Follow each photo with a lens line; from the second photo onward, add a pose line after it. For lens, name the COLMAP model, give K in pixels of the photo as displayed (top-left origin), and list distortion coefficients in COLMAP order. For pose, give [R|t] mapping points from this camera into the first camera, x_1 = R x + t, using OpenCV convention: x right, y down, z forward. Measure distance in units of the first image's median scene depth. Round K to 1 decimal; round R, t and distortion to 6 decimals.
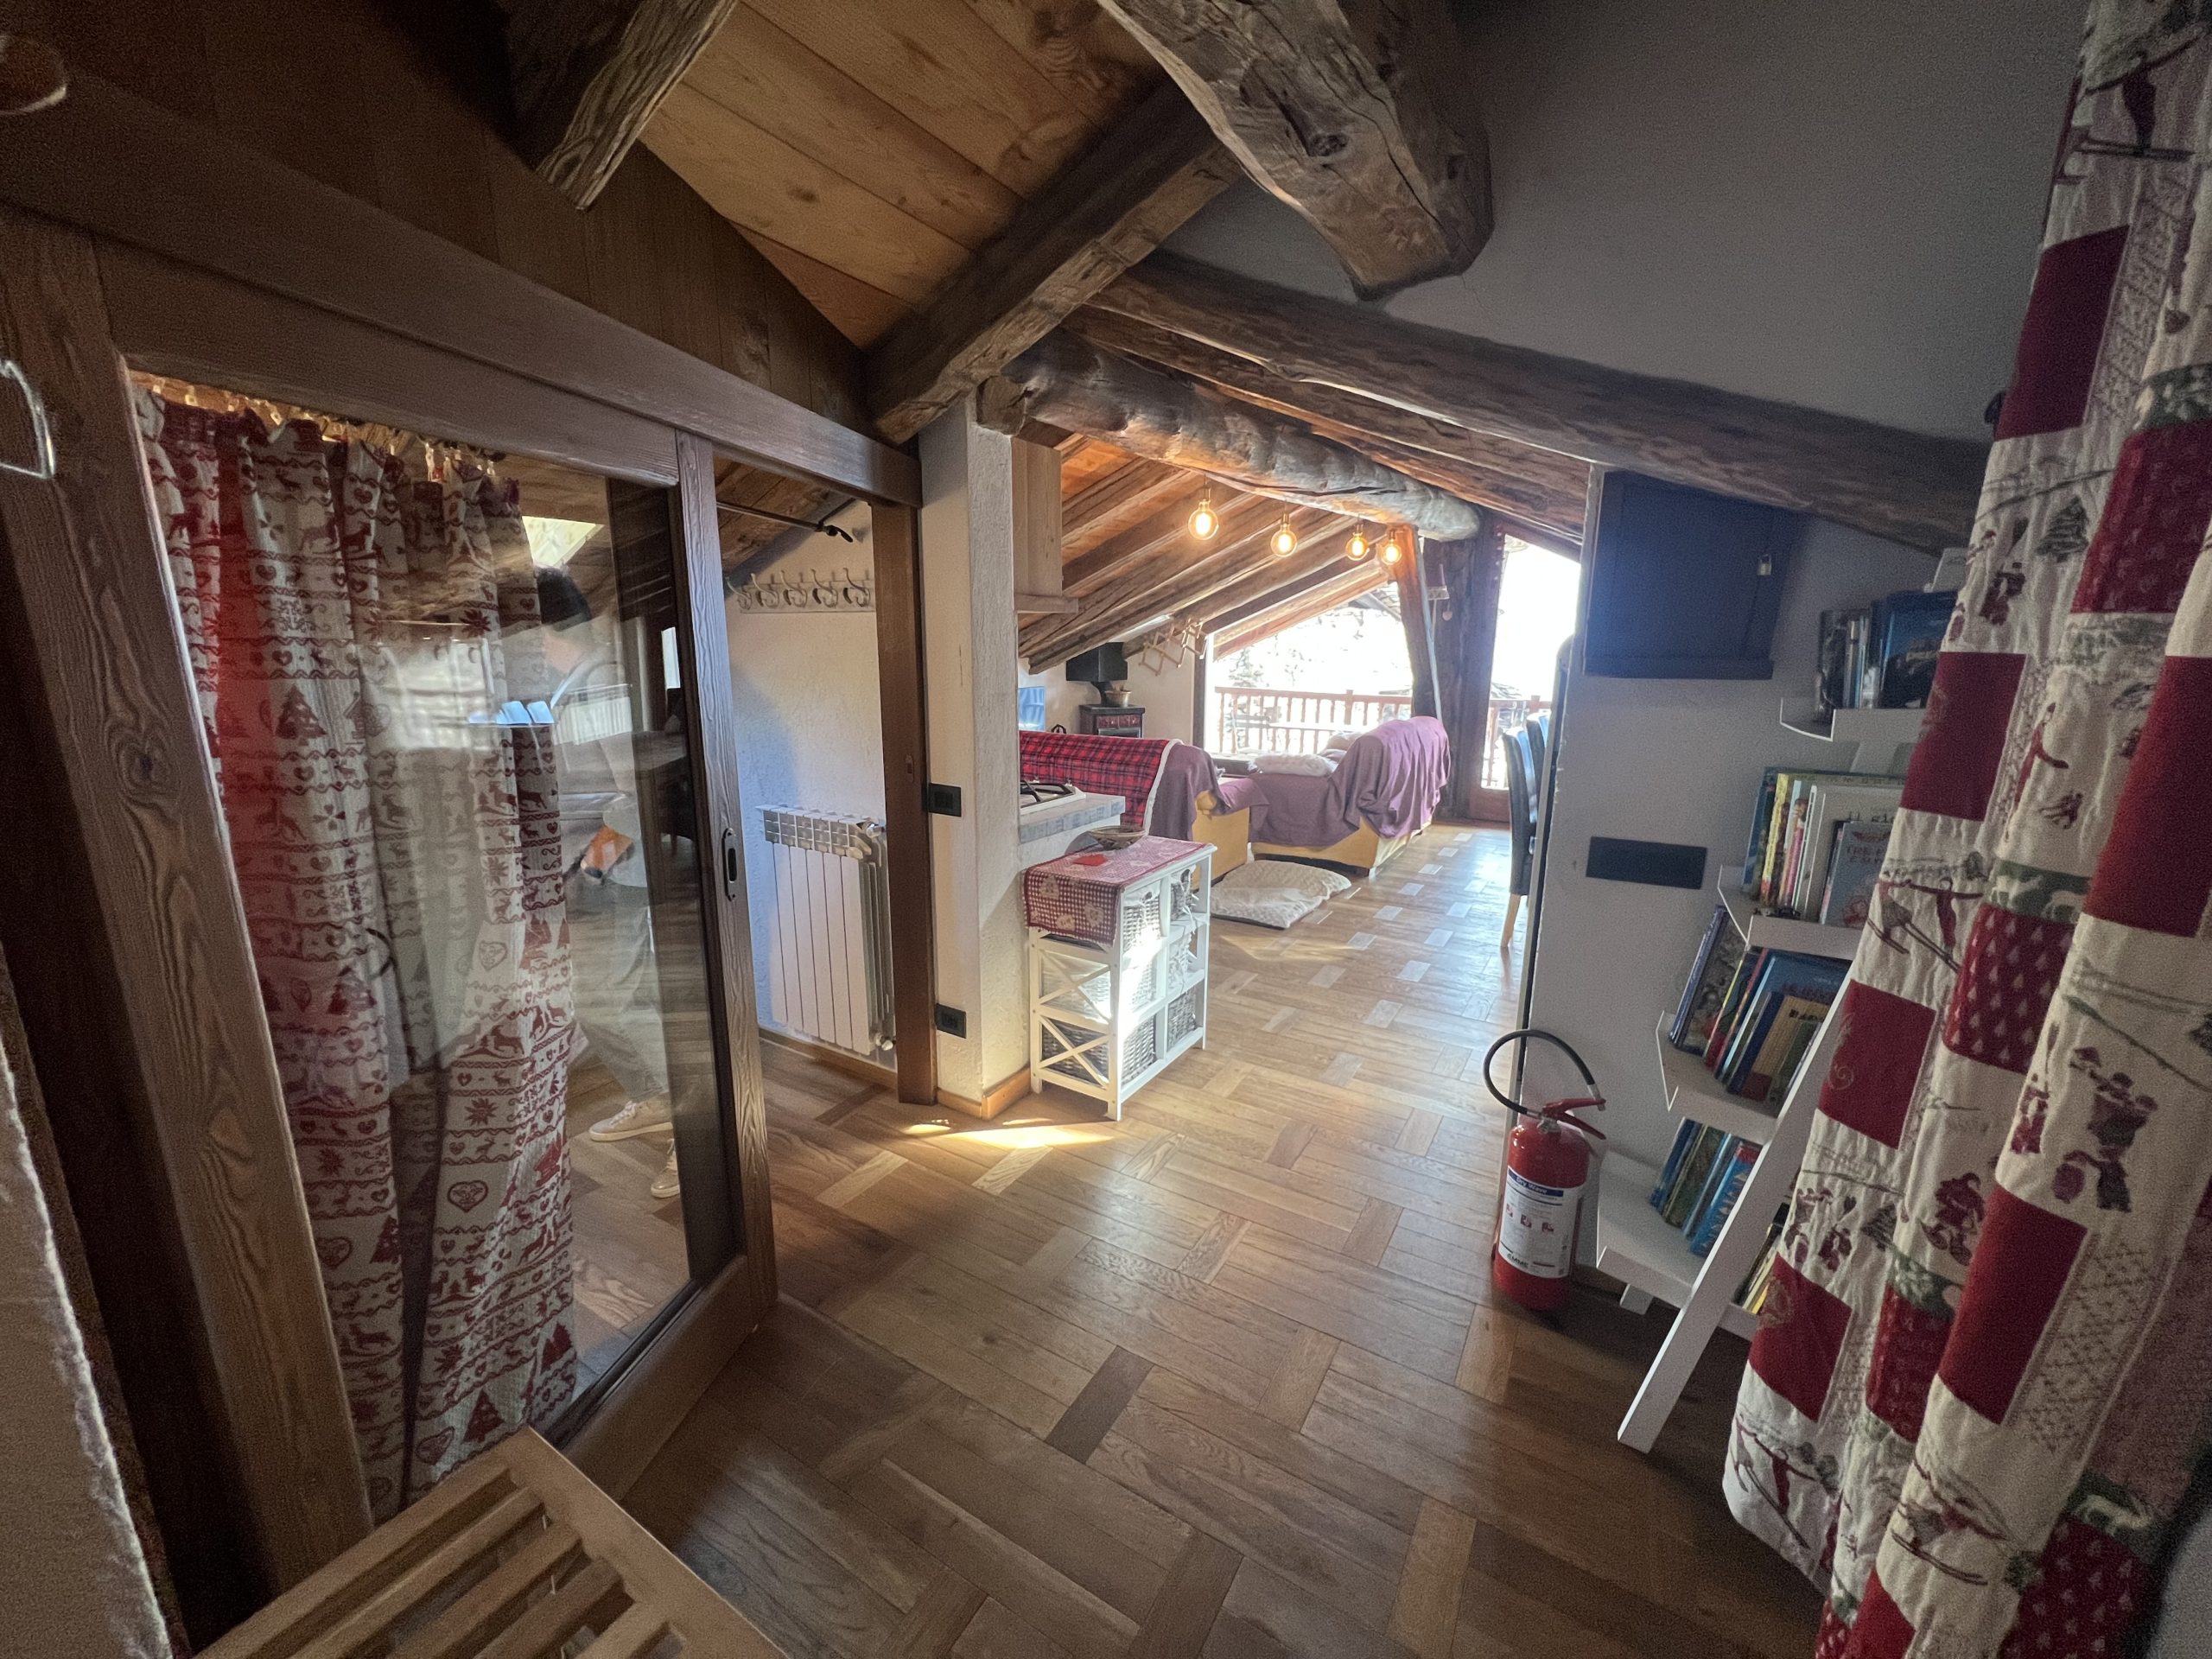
lens RADIAL K [[884.9, 0, 1111.0], [0, 884.9, 833.8], [0, 0, 1]] dist [-0.001048, 0.000593]
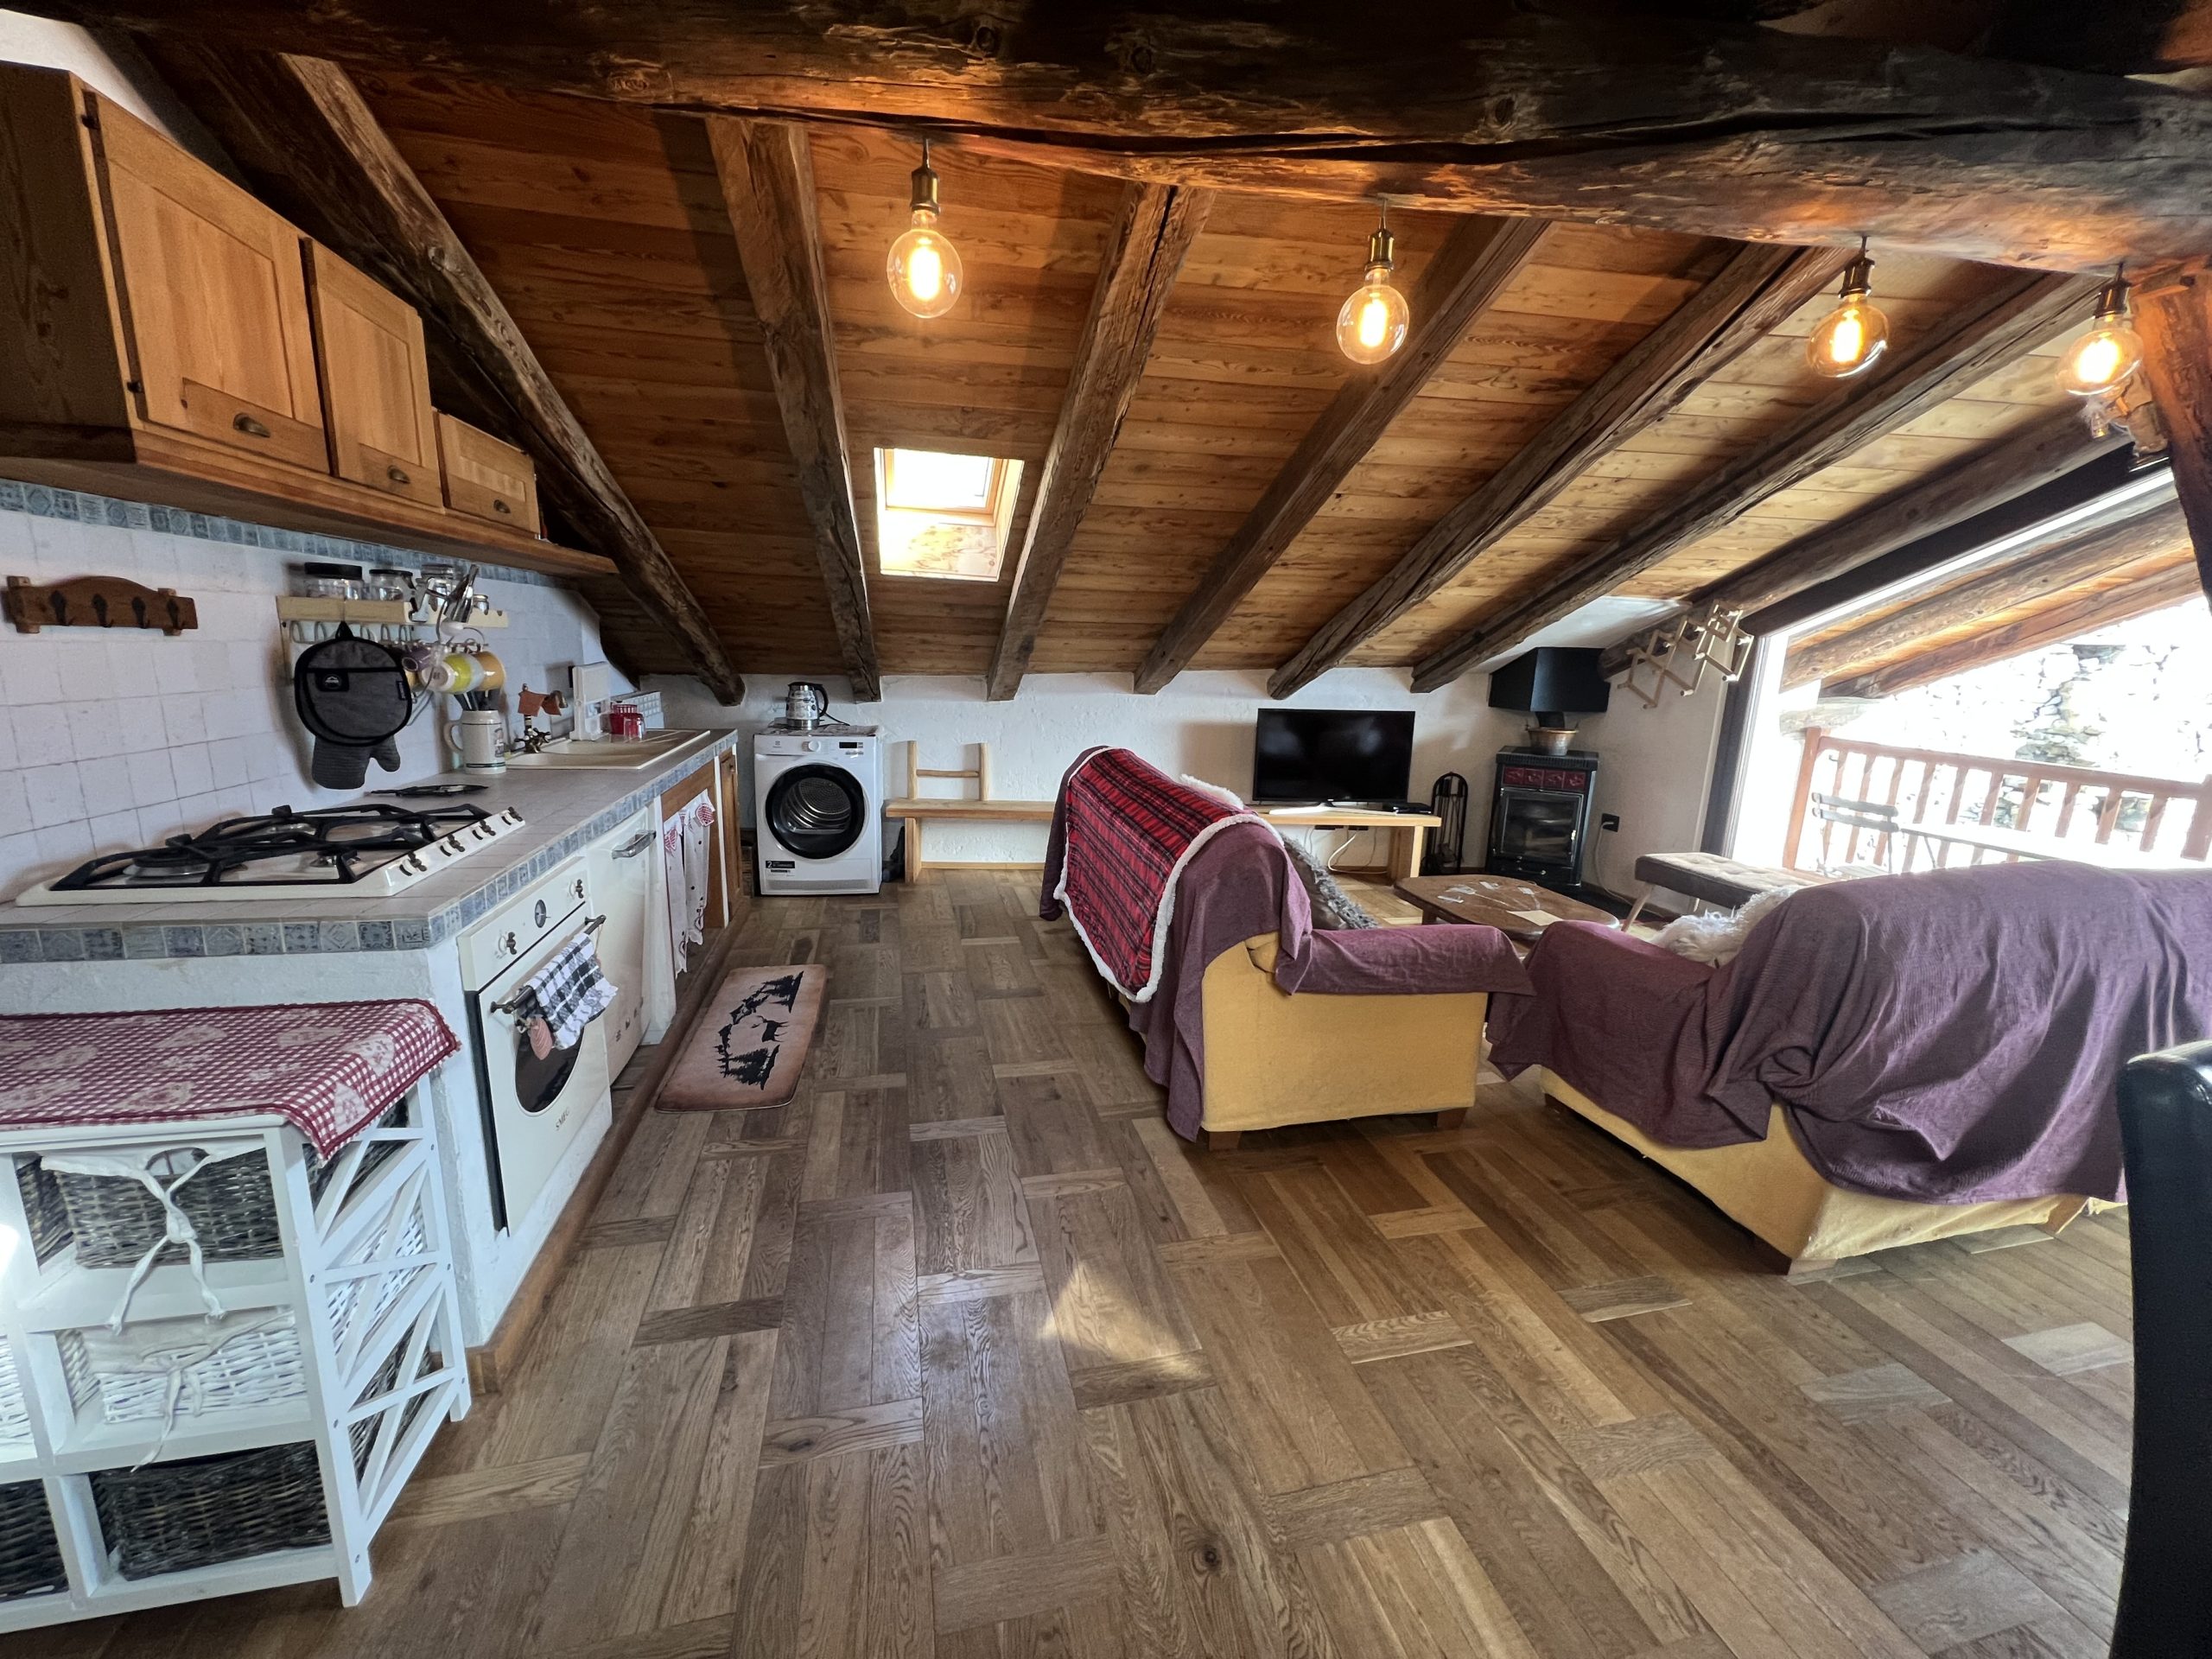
lens RADIAL K [[884.9, 0, 1100.0], [0, 884.9, 825.2], [0, 0, 1]] dist [-0.001048, 0.000593]
pose [[0.701459, 0.159325, -0.694673, 0.215857], [-0.183247, 0.982243, 0.040242, -0.064734], [0.688750, 0.099068, 0.718199, 0.364036]]
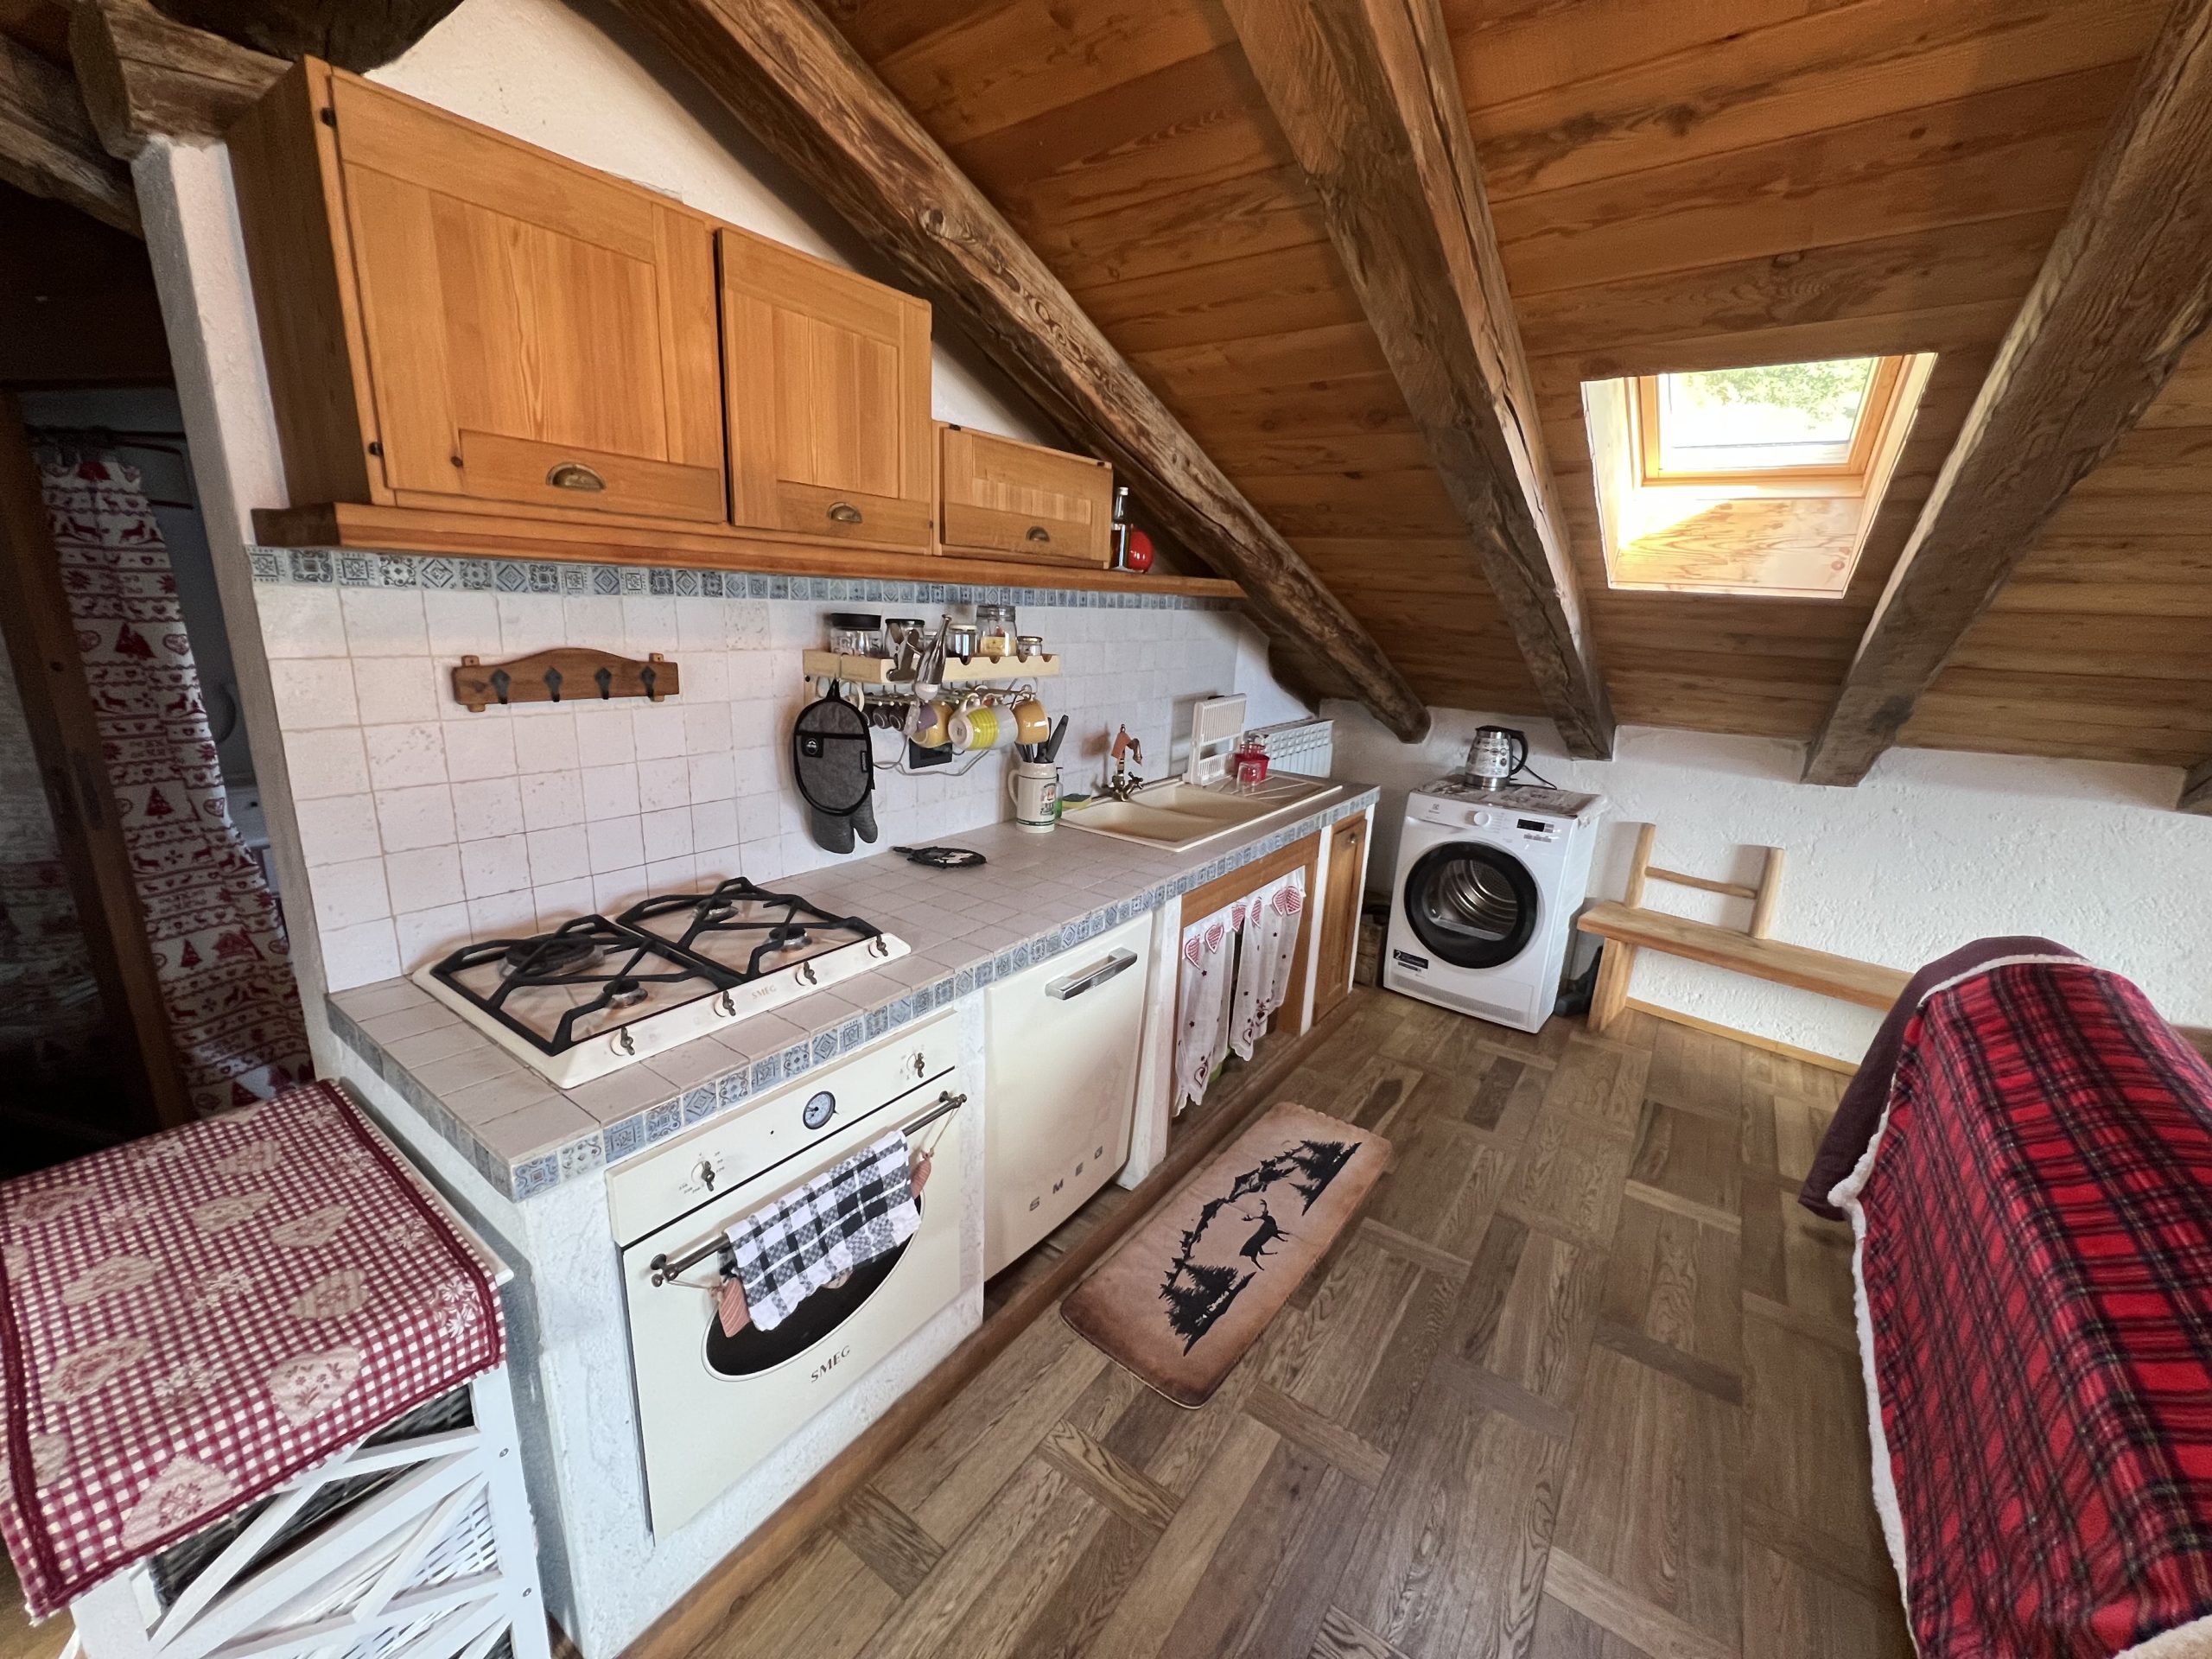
lens RADIAL K [[884.9, 0, 1102.2], [0, 884.9, 827.3], [0, 0, 1]] dist [-0.001048, 0.000593]
pose [[-0.070560, 0.241364, -0.967866, 0.106361], [-0.259499, 0.932435, 0.251446, -0.111142], [0.963162, 0.268903, -0.003159, 0.466260]]
